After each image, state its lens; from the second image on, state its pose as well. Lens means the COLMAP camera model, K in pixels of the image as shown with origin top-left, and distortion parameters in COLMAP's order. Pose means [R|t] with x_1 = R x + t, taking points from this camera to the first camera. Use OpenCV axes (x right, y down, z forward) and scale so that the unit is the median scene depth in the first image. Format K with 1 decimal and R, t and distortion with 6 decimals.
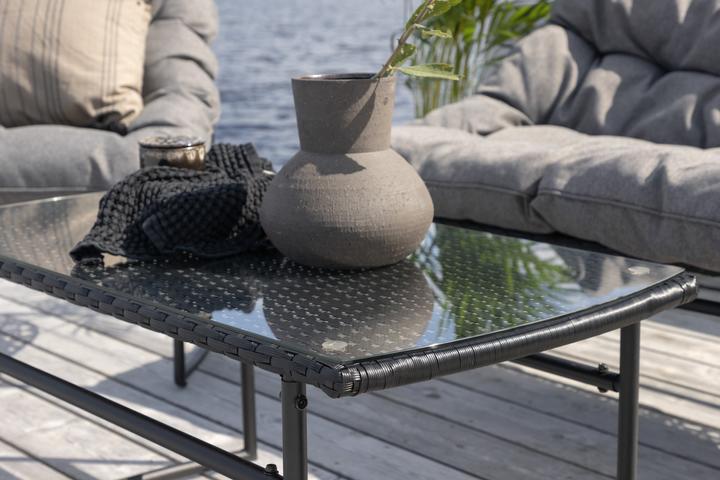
lens RADIAL K [[1388.2, 0, 360.0], [0, 1388.2, 240.0], [0, 0, 1]] dist [0.174431, -0.139330]
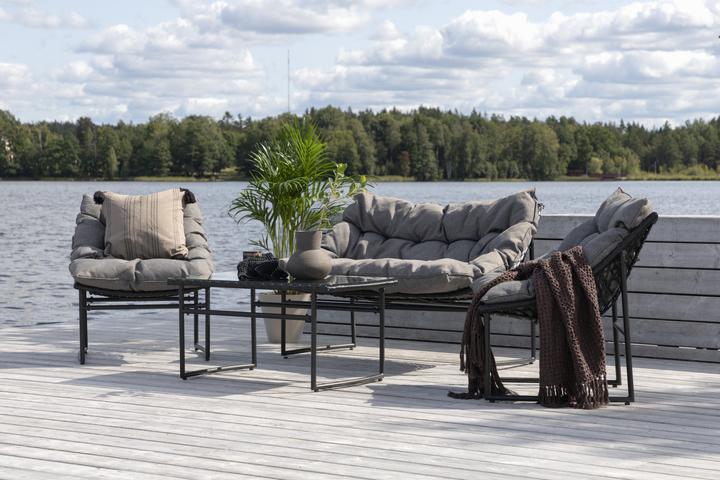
lens RADIAL K [[1669.8, 0, 360.0], [0, 1669.8, 240.0], [0, 0, 1]] dist [0.114626, 0.255409]
pose [[0.979835, -0.002759, 0.199791, -0.459533], [0.033101, 0.988330, -0.148689, 0.347405], [-0.197050, 0.152304, 0.968491, -2.028309]]
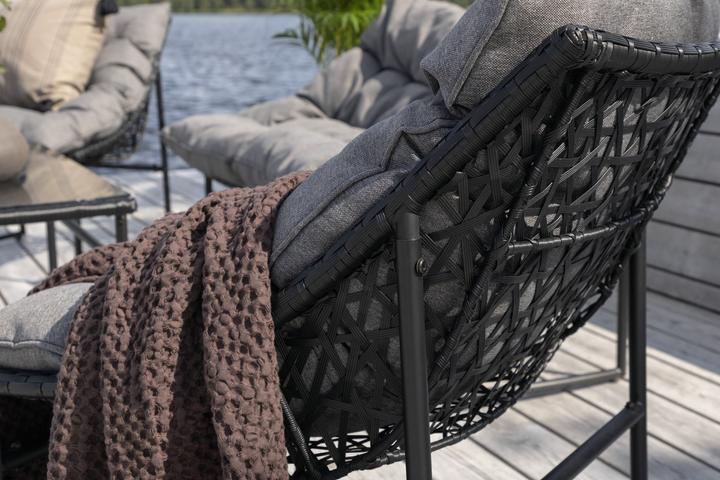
lens RADIAL K [[1186.0, 0, 360.0], [0, 1186.0, 240.0], [0, 0, 1]] dist [0.065989, 0.040022]
pose [[0.966782, 0.058258, -0.248873, 0.463220], [-0.056887, 0.998300, 0.012702, 0.023217], [0.249190, 0.001878, 0.968453, -0.150509]]
